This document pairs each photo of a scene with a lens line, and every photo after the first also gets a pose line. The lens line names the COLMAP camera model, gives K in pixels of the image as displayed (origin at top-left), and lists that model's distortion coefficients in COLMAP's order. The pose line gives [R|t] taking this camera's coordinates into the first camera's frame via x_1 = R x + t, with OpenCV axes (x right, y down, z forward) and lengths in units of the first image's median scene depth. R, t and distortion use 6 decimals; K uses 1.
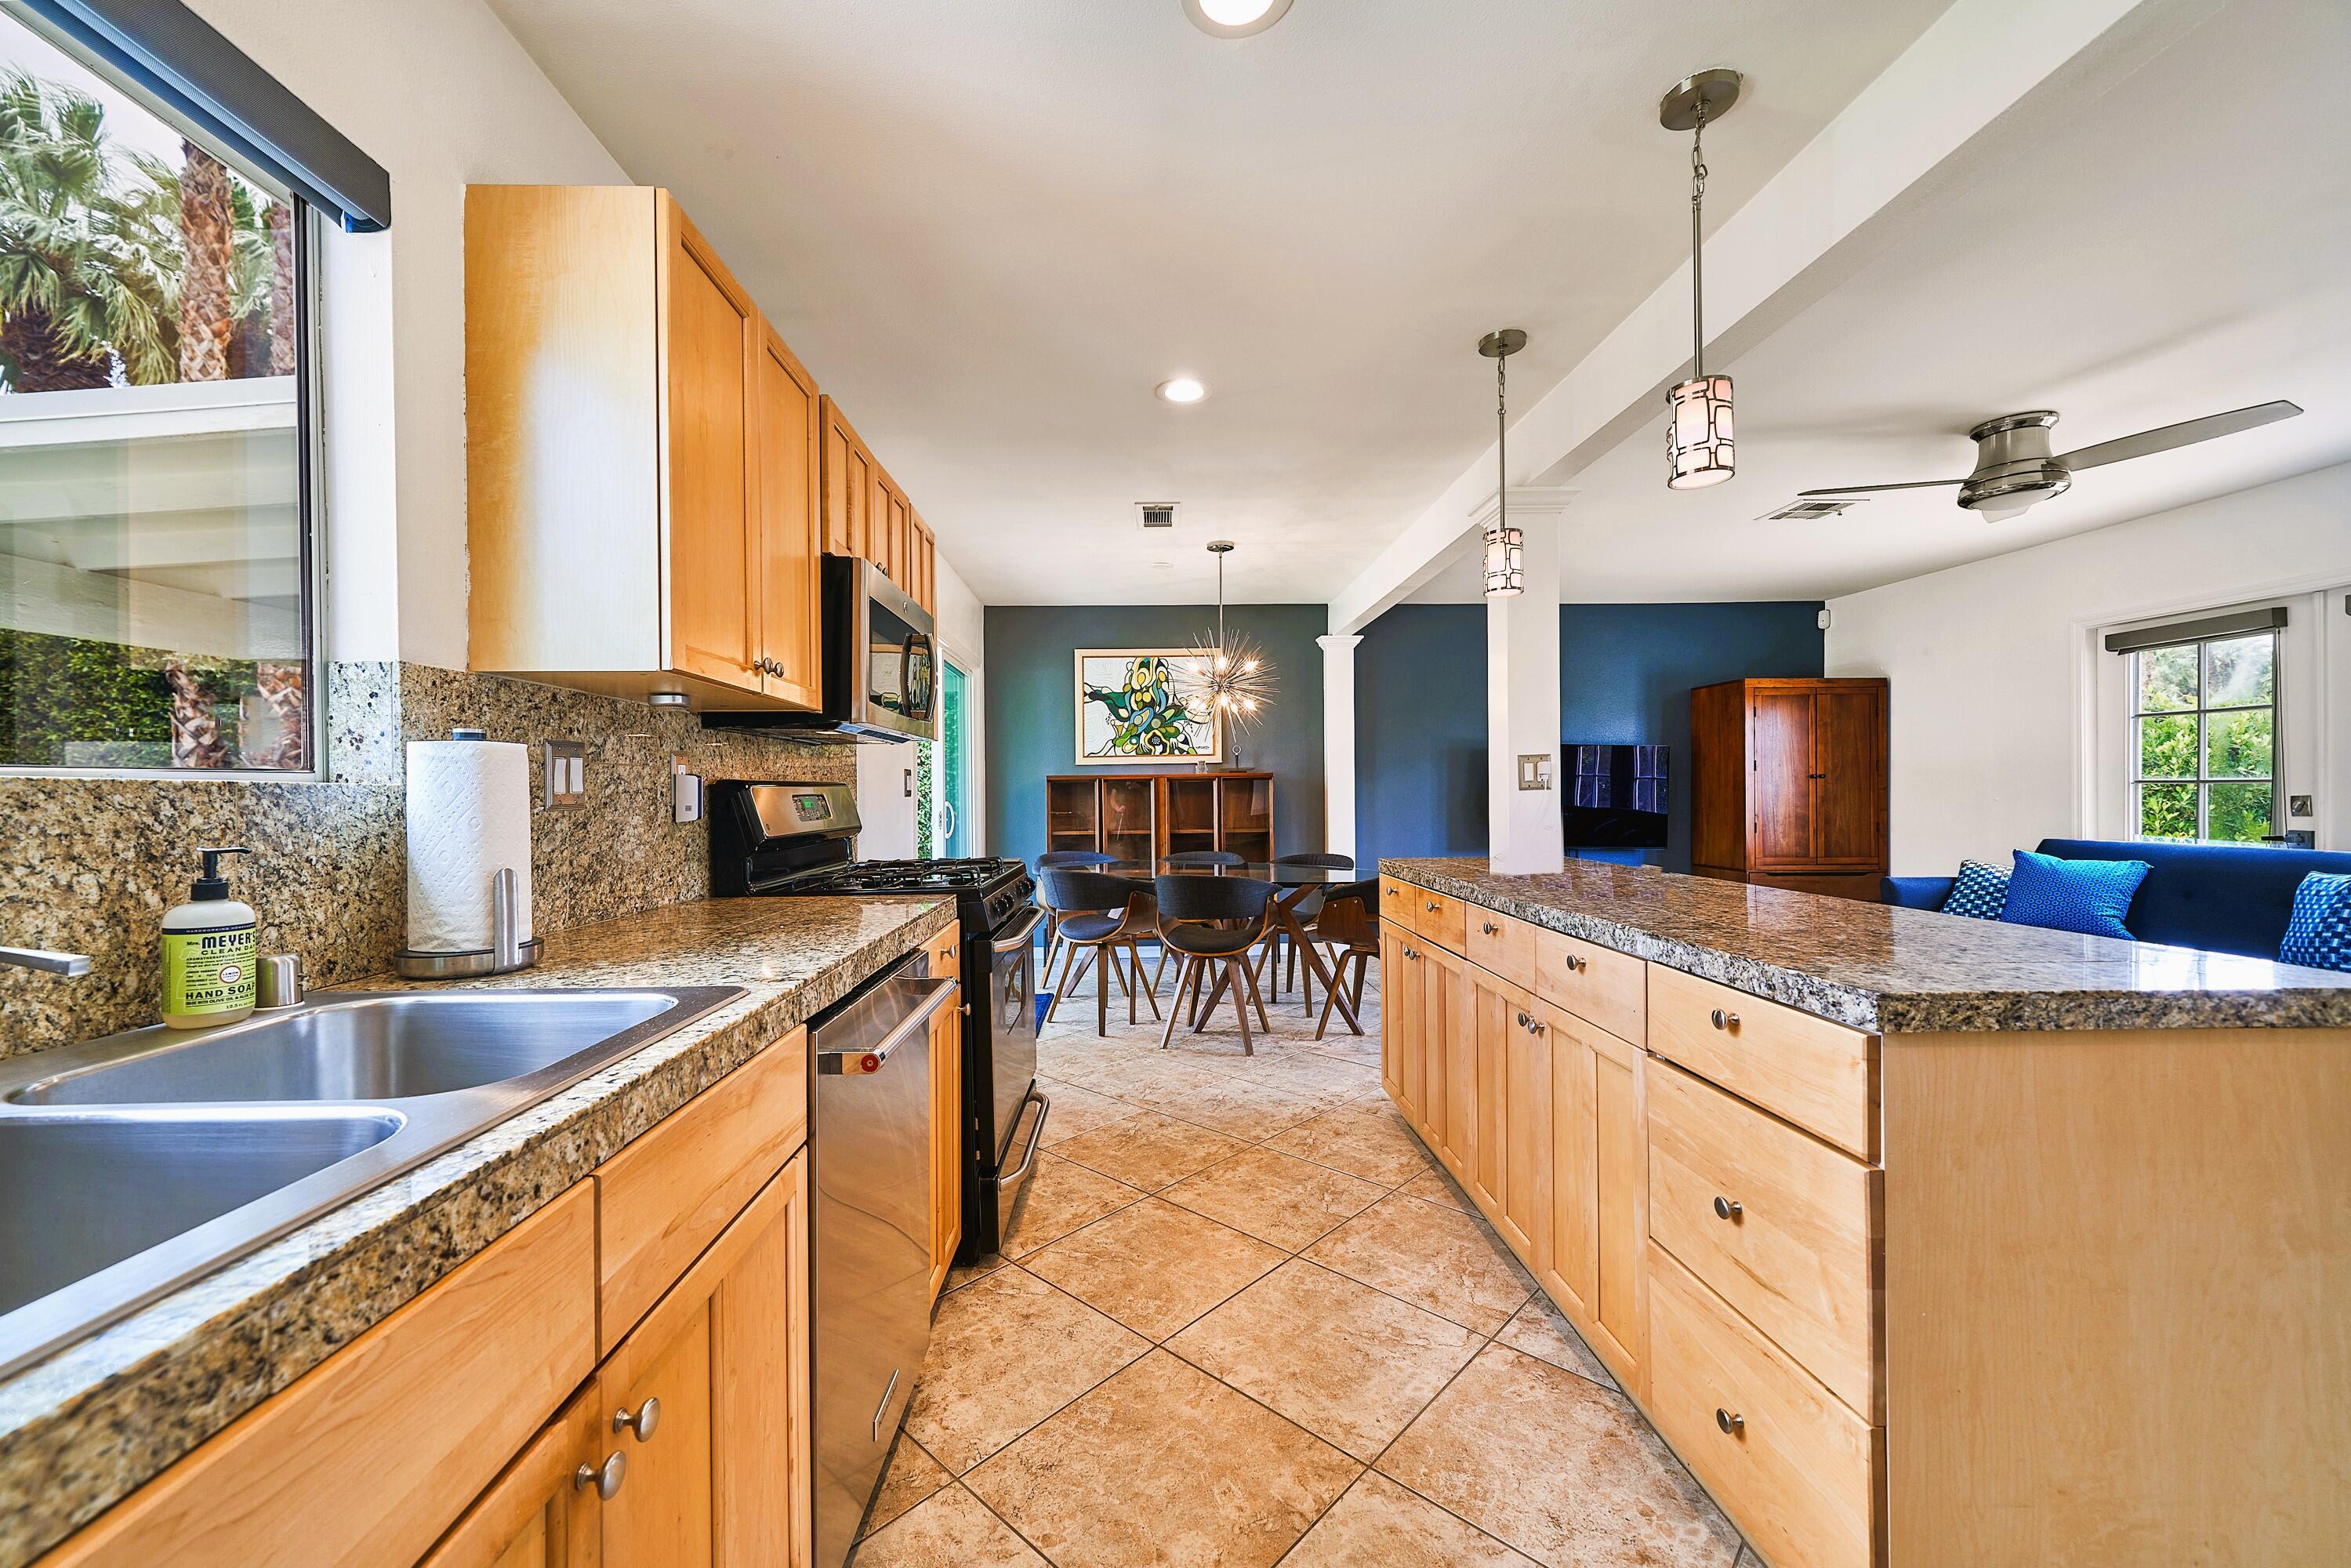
lens RADIAL K [[919.0, 0, 1143.3], [0, 919.0, 795.2], [0, 0, 1]] dist [0.010000, -0.002348]
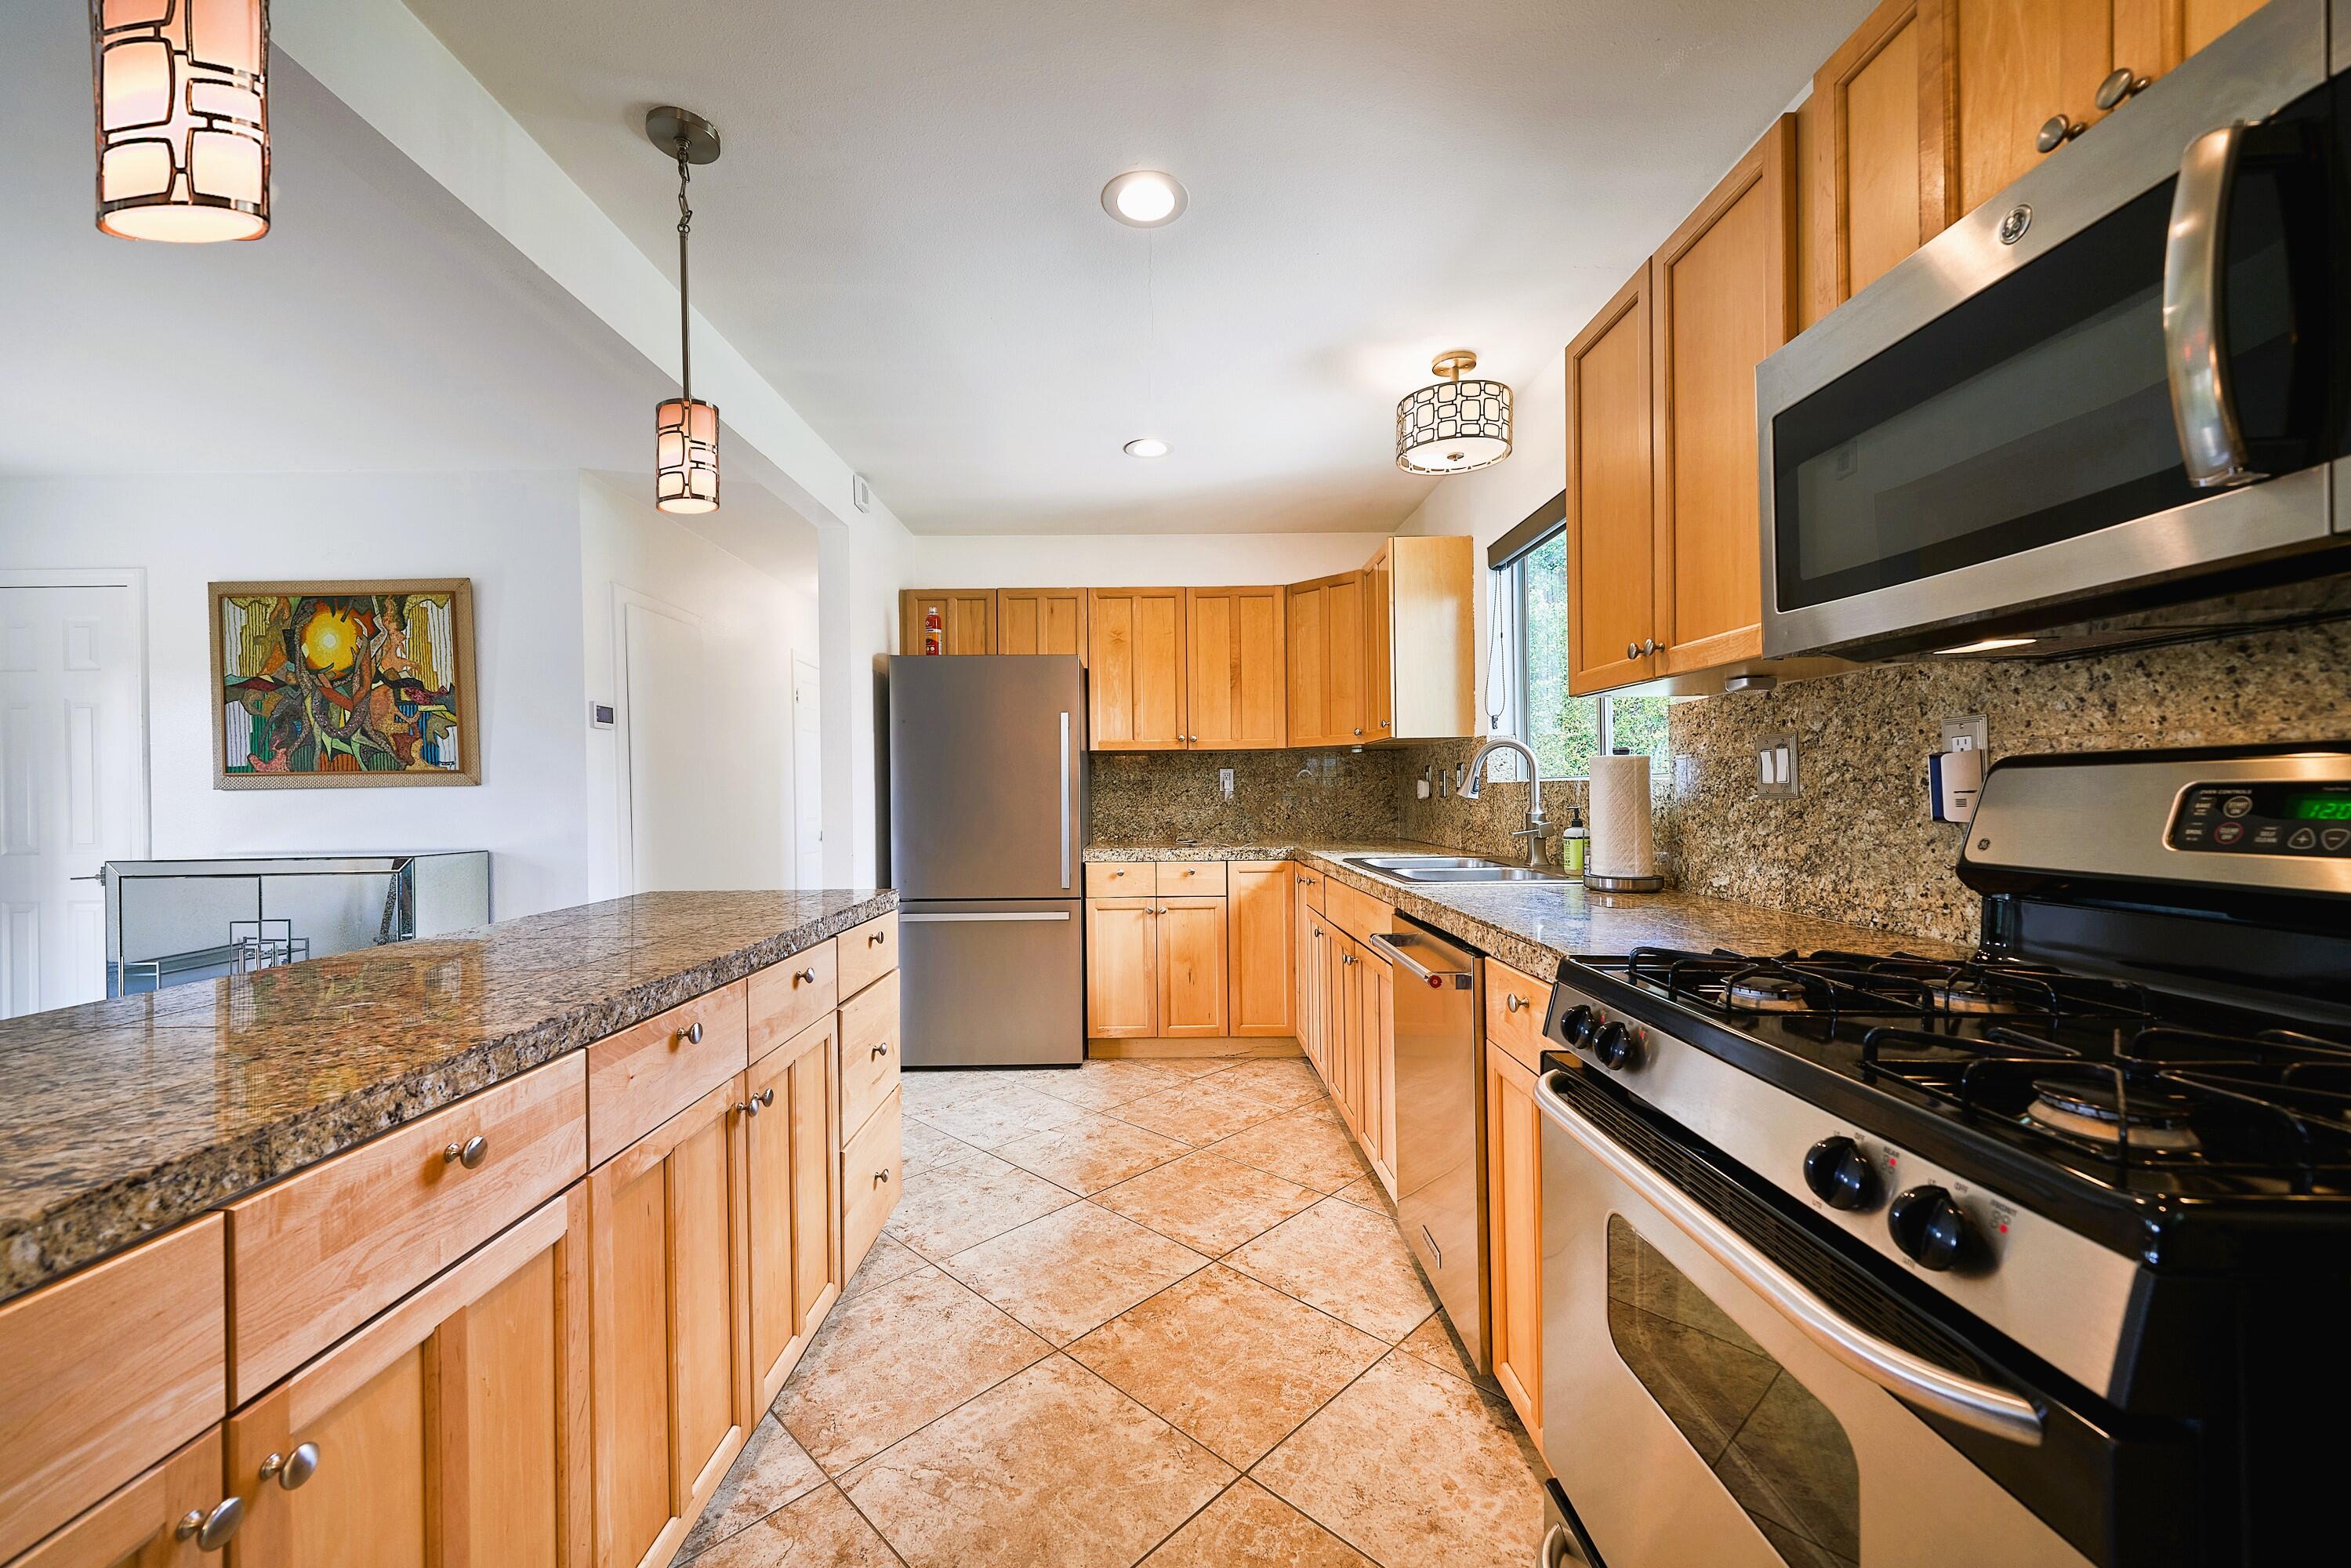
lens RADIAL K [[919.0, 0, 1136.8], [0, 919.0, 821.1], [0, 0, 1]] dist [0.010000, -0.002348]
pose [[-0.999349, 0.020985, 0.029337, 0.051705], [0.021945, 0.999221, 0.032795, -0.005365], [-0.028626, 0.033418, -0.999031, 1.240837]]
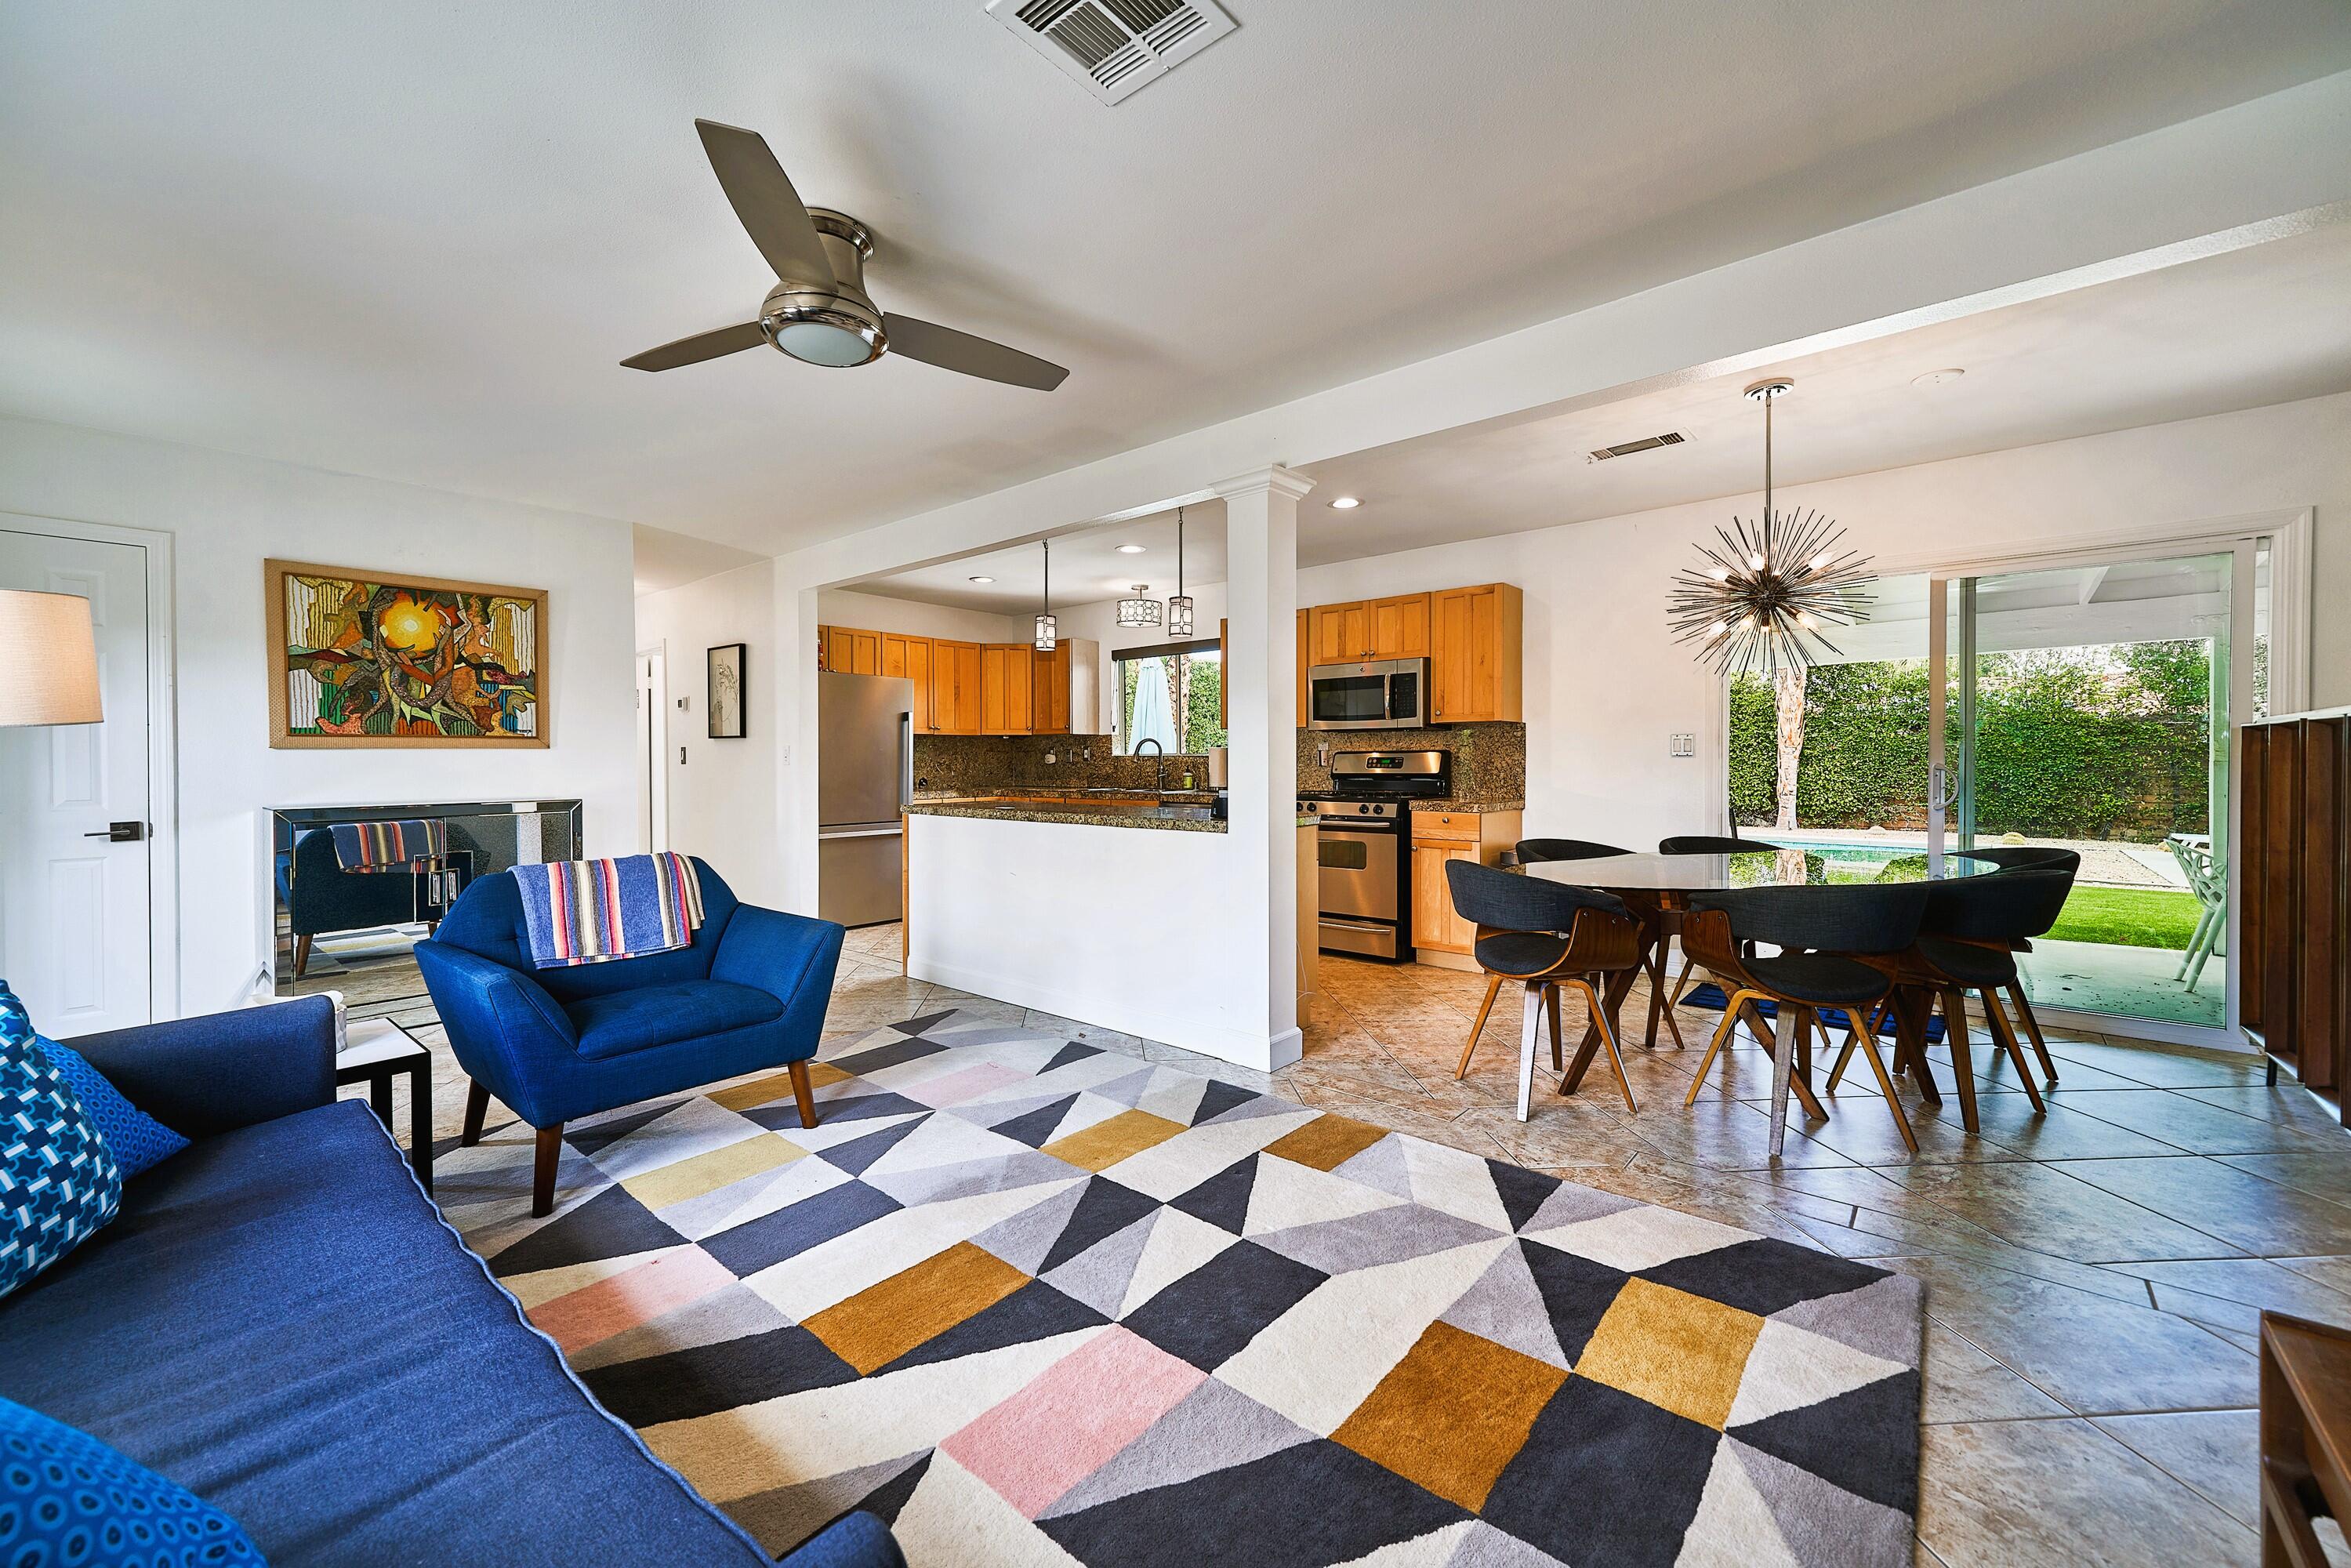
lens RADIAL K [[919.0, 0, 1169.8], [0, 919.0, 780.6], [0, 0, 1]] dist [0.010000, -0.002348]
pose [[-0.671167, 0.031140, -0.740652, 1.497987], [0.009816, 0.999403, 0.033124, -0.019906], [0.741242, 0.014962, -0.671072, 1.941092]]
